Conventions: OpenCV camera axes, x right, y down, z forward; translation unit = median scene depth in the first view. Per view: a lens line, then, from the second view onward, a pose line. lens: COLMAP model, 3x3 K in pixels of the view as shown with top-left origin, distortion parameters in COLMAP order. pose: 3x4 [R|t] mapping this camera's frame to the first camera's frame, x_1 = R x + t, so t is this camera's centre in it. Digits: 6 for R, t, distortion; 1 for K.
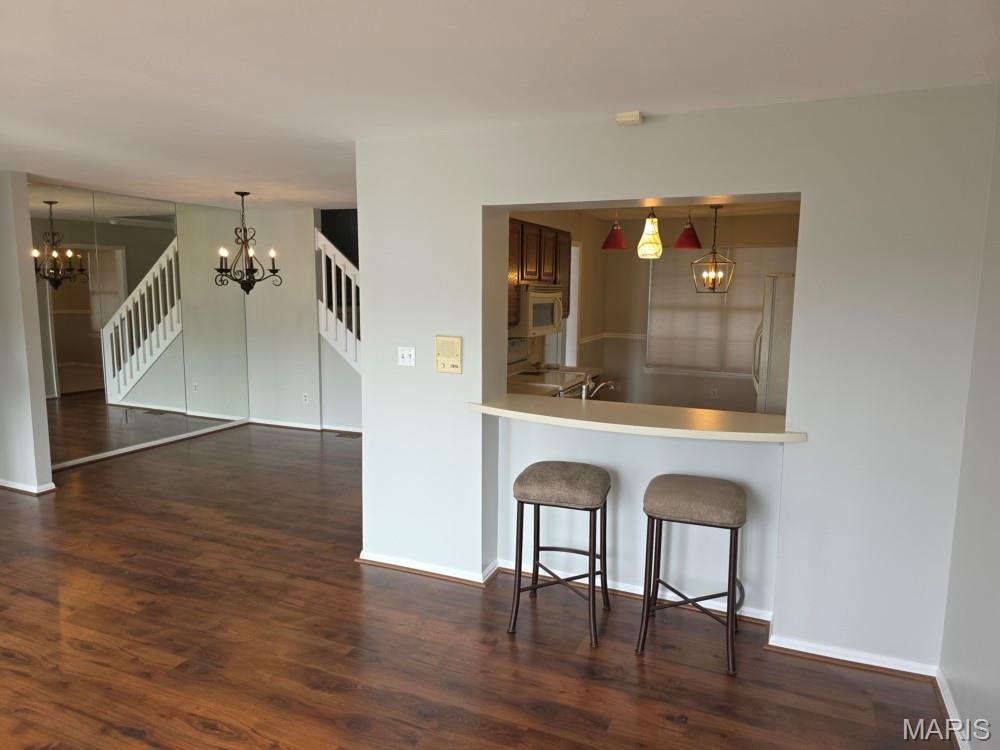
lens RADIAL K [[672.6, 0, 492.8], [0, 672.6, 371.8], [0, 0, 1]] dist [0.053164, -0.049951]
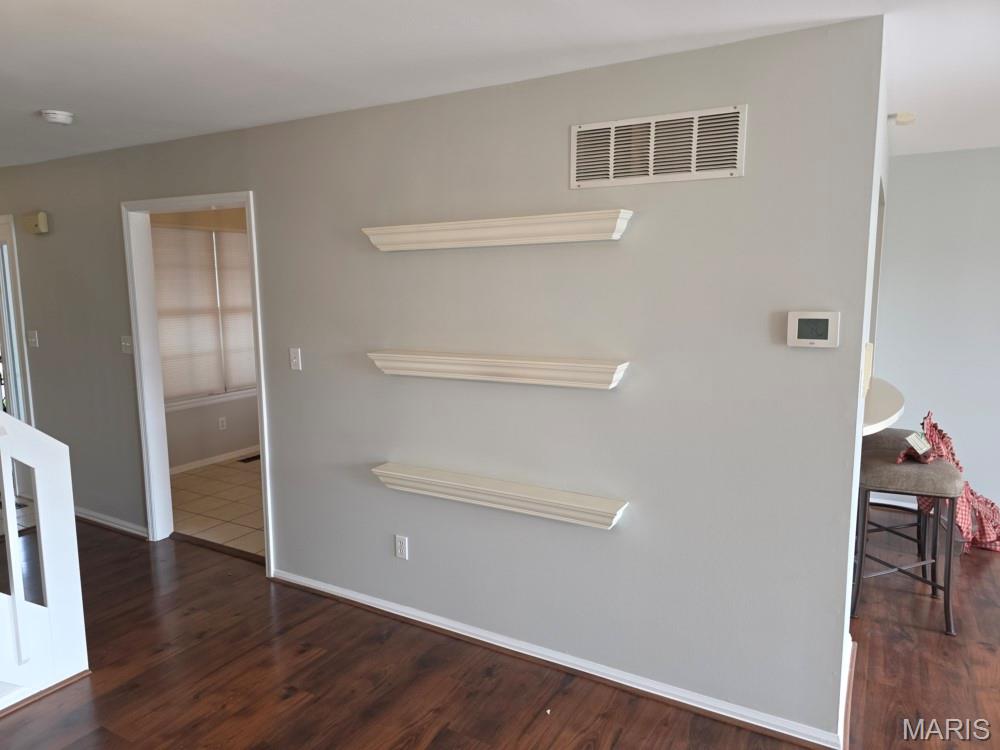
lens RADIAL K [[672.6, 0, 502.0], [0, 672.6, 369.1], [0, 0, 1]] dist [0.053164, -0.049951]
pose [[0.126538, -0.140254, 0.981996, -0.510830], [0.137104, 0.982925, 0.122719, -0.107891], [-0.982441, 0.119107, 0.143607, 0.801675]]
